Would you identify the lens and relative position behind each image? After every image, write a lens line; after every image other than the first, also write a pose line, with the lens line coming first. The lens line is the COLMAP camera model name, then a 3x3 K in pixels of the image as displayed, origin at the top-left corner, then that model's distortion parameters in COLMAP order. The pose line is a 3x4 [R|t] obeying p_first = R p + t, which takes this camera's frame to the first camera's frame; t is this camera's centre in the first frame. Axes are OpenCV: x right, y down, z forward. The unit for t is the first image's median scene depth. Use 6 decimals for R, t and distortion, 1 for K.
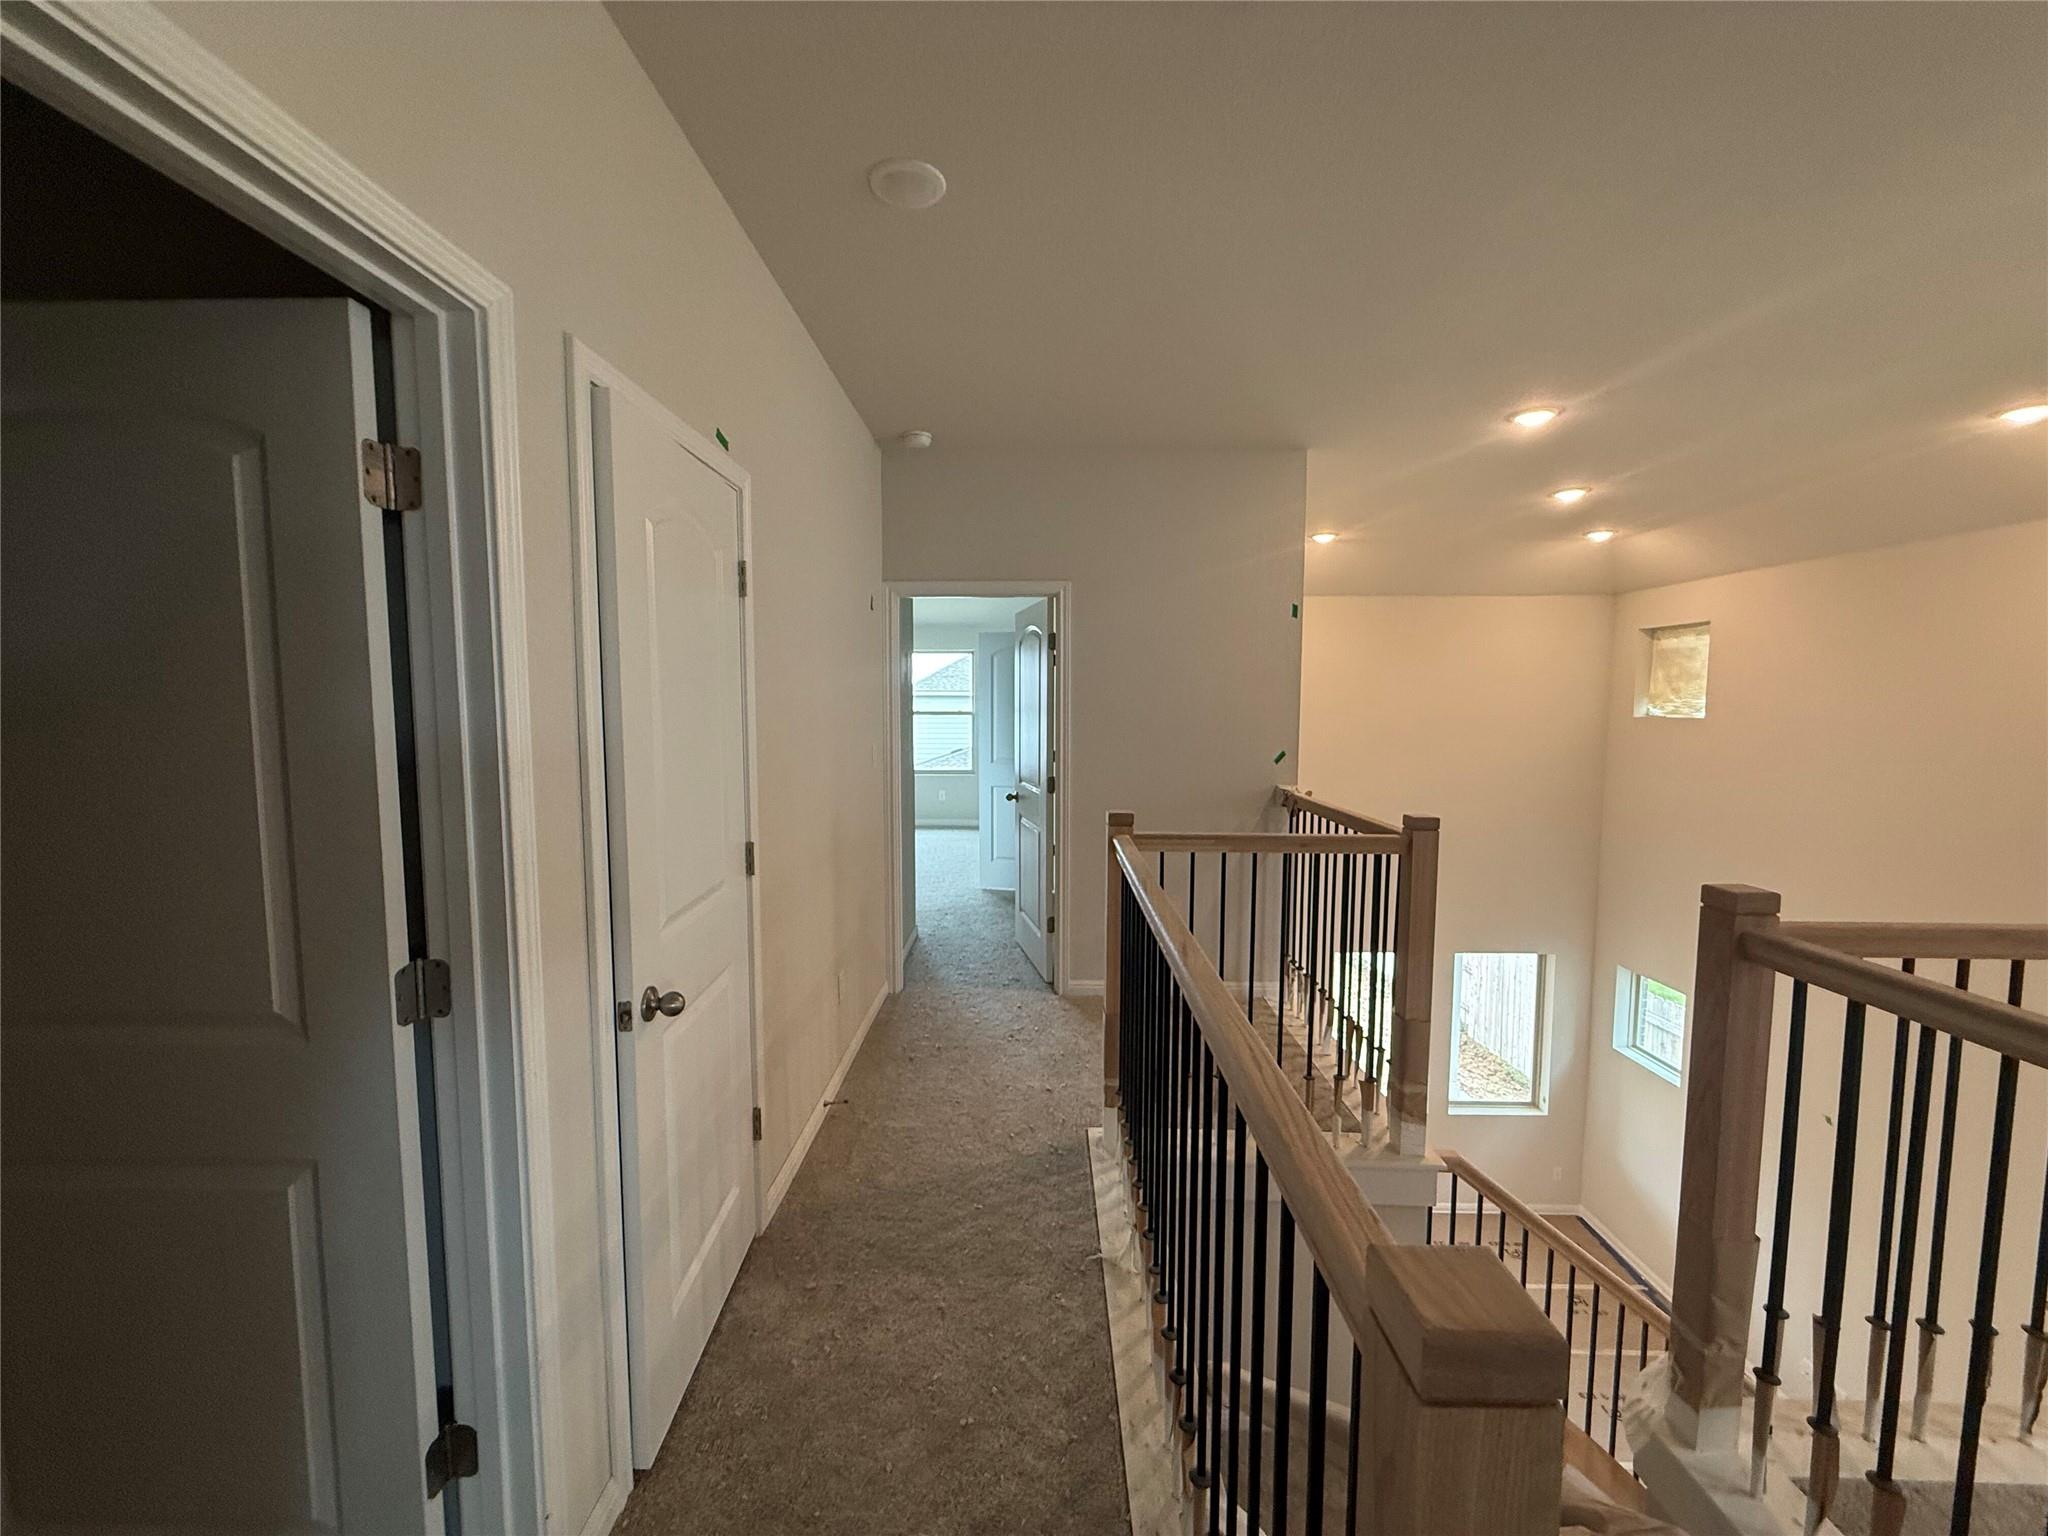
lens RADIAL K [[816.8, 0, 1016.2], [0, 816.8, 764.8], [0, 0, 1]] dist [-0.000126, 0.000481]
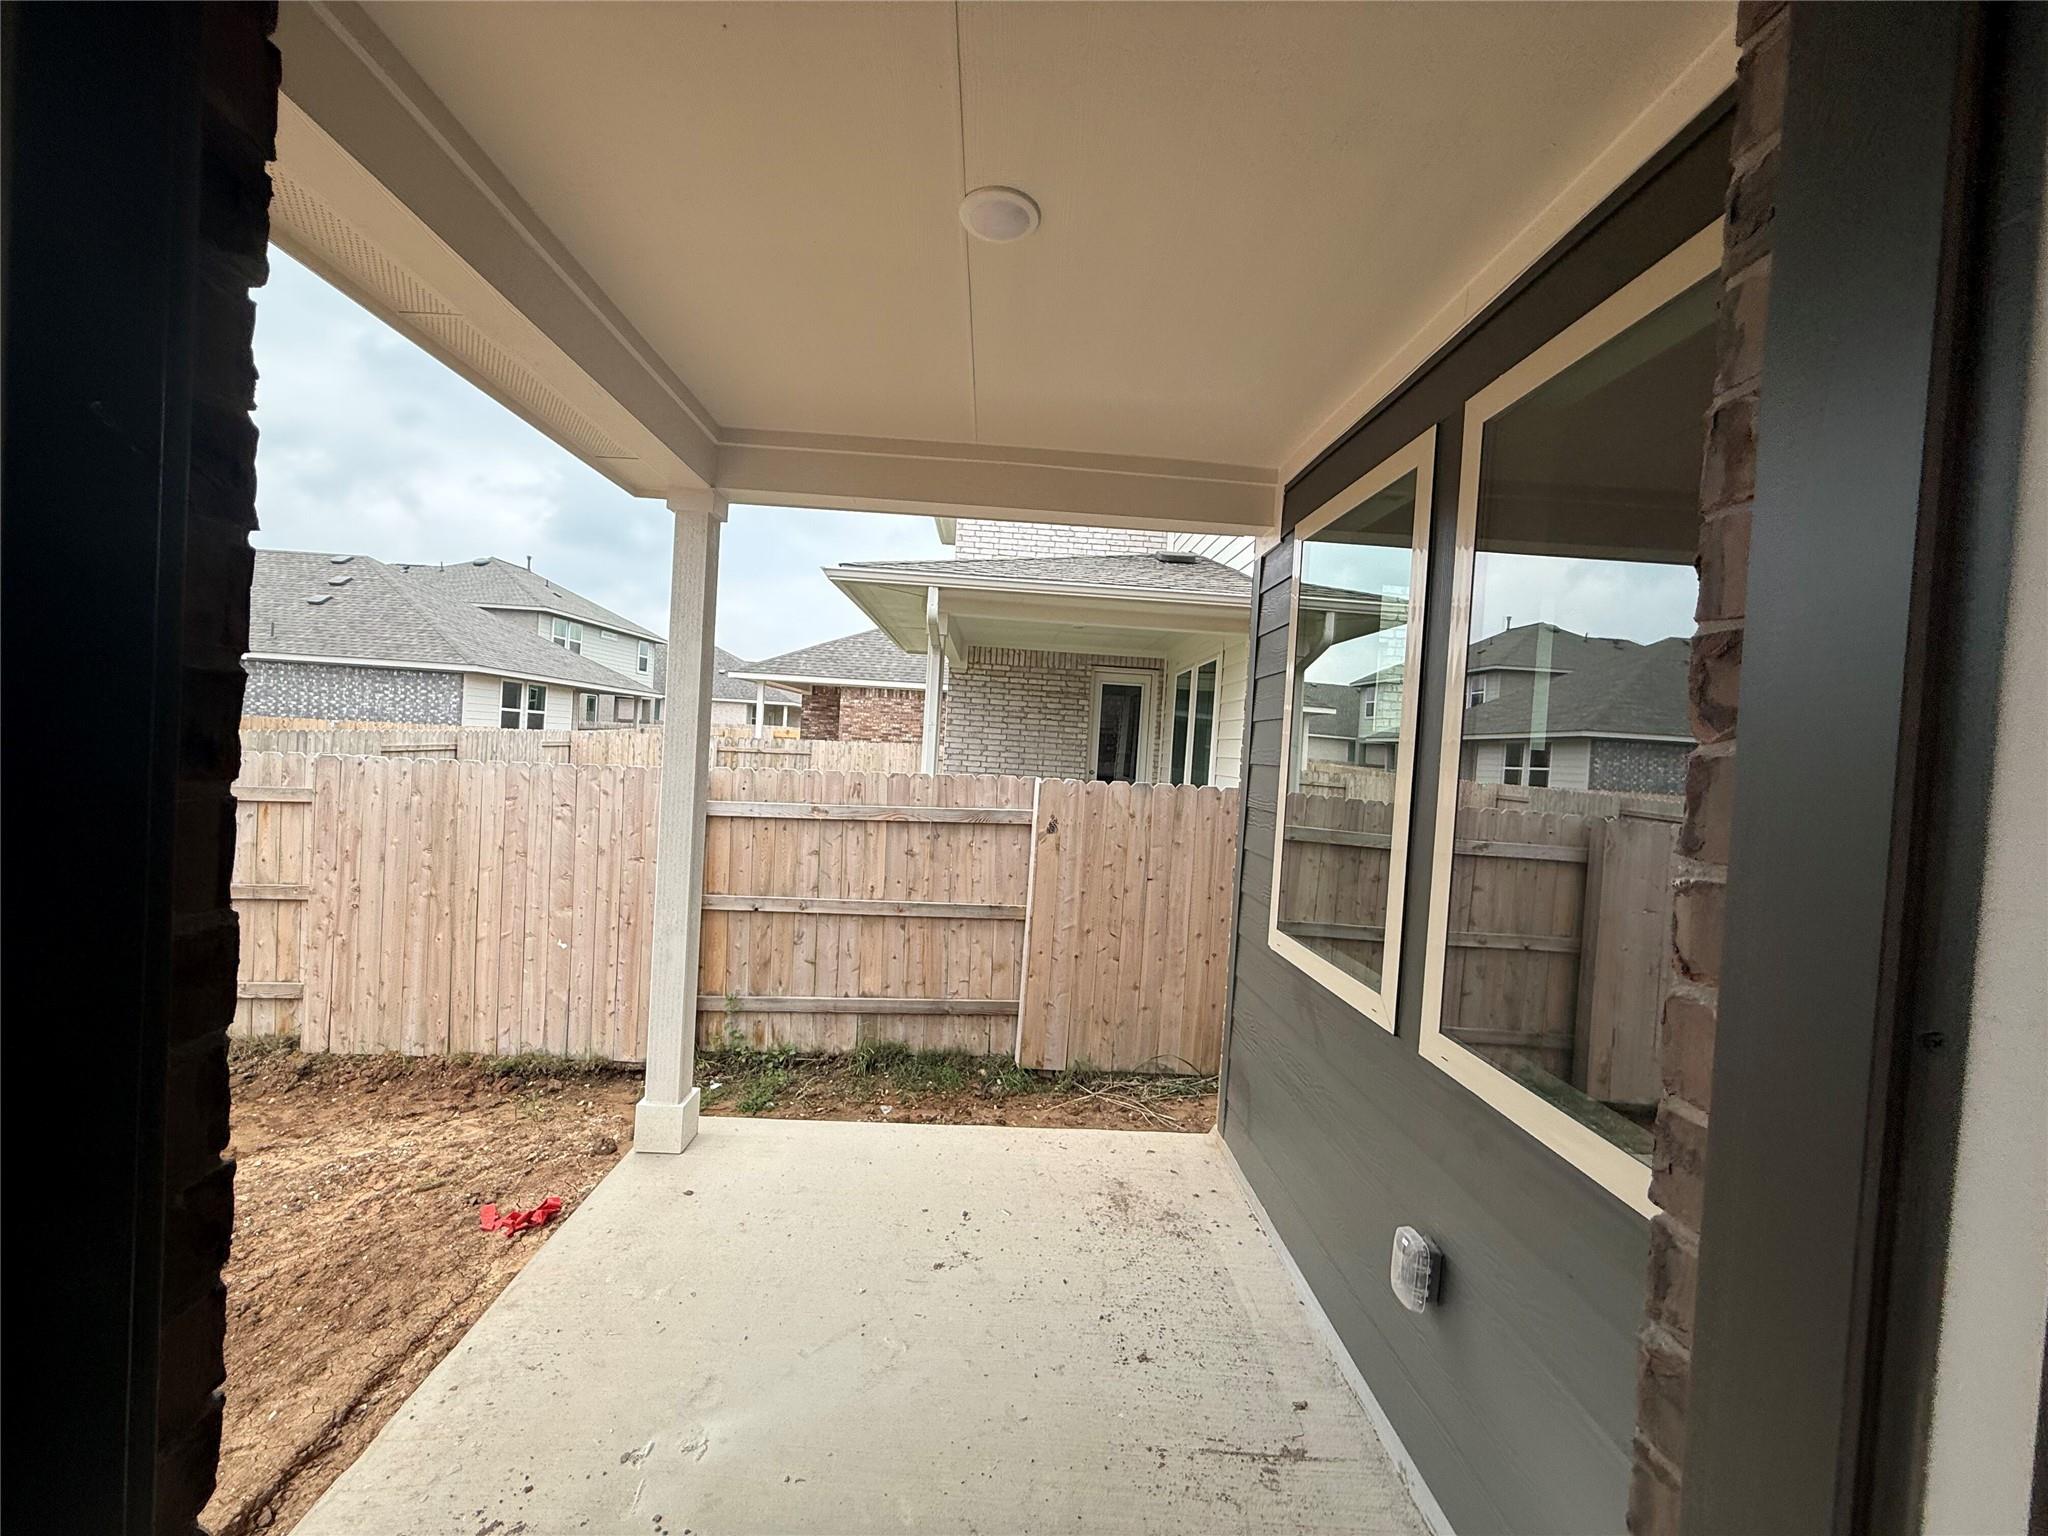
lens RADIAL K [[816.8, 0, 1016.2], [0, 816.8, 764.8], [0, 0, 1]] dist [-0.000126, 0.000481]
pose [[-0.051964, -0.026013, 0.998310, 0.287849], [0.017274, 0.999488, 0.026943, 0.361739], [-0.998500, 0.018645, -0.051488, 1.294777]]
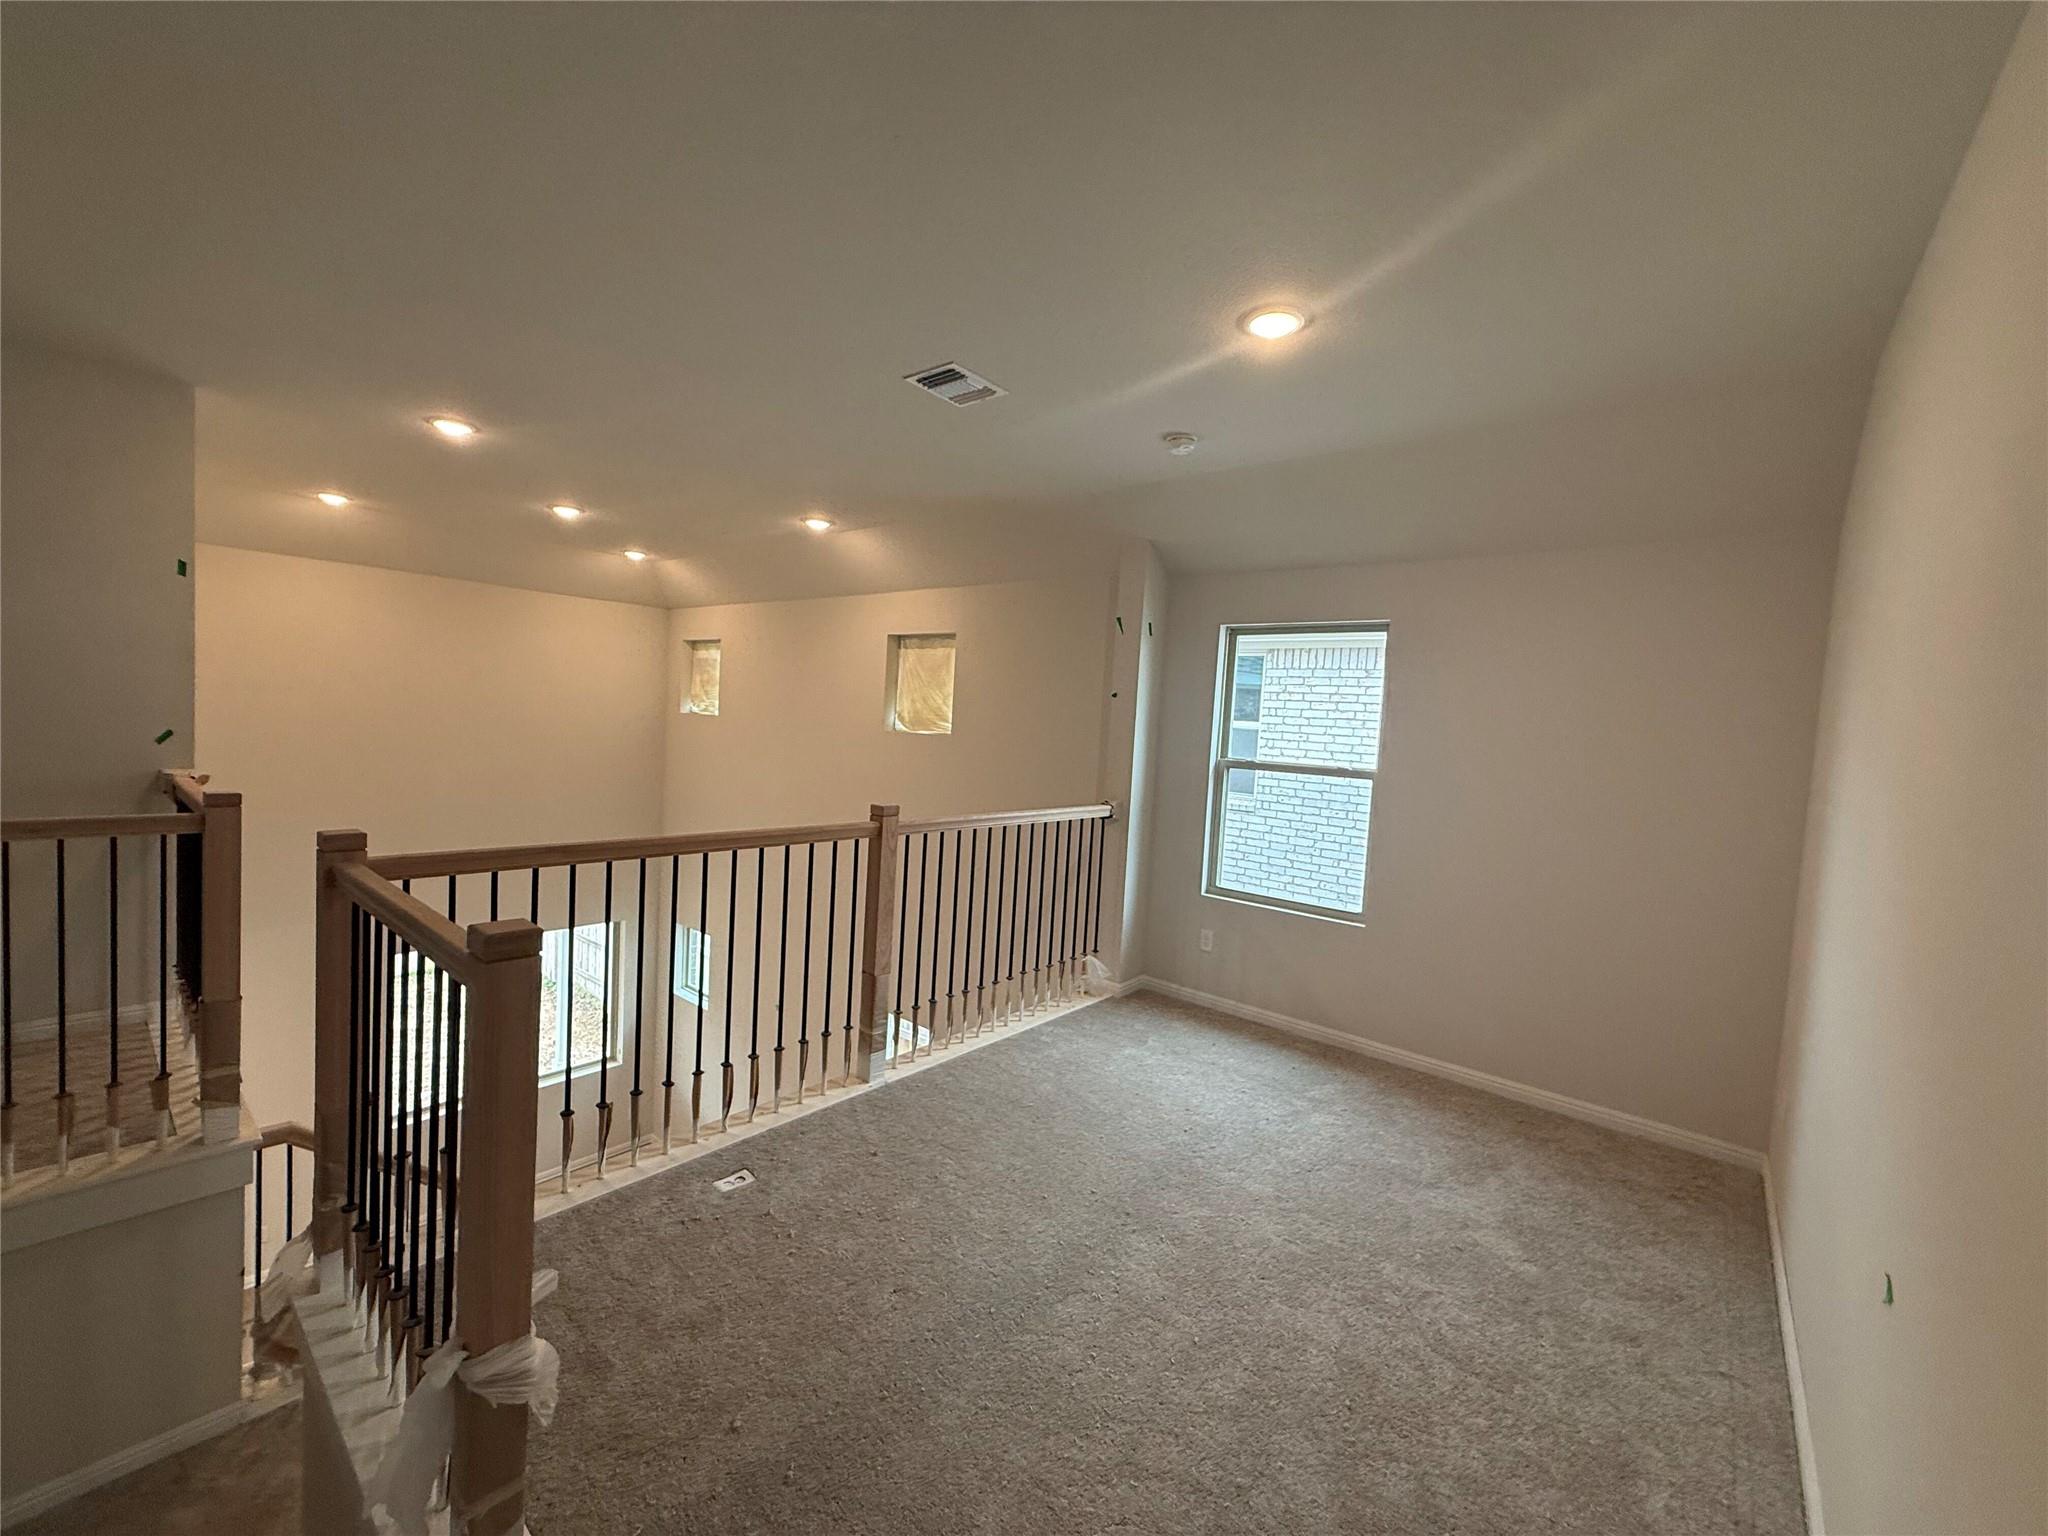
lens RADIAL K [[816.8, 0, 1016.2], [0, 816.8, 764.8], [0, 0, 1]] dist [-0.000126, 0.000481]
pose [[0.631589, -0.006666, 0.775274, 0.136757], [0.001366, 0.999971, 0.007485, 0.009593], [-0.775302, -0.003668, 0.631580, -0.144992]]
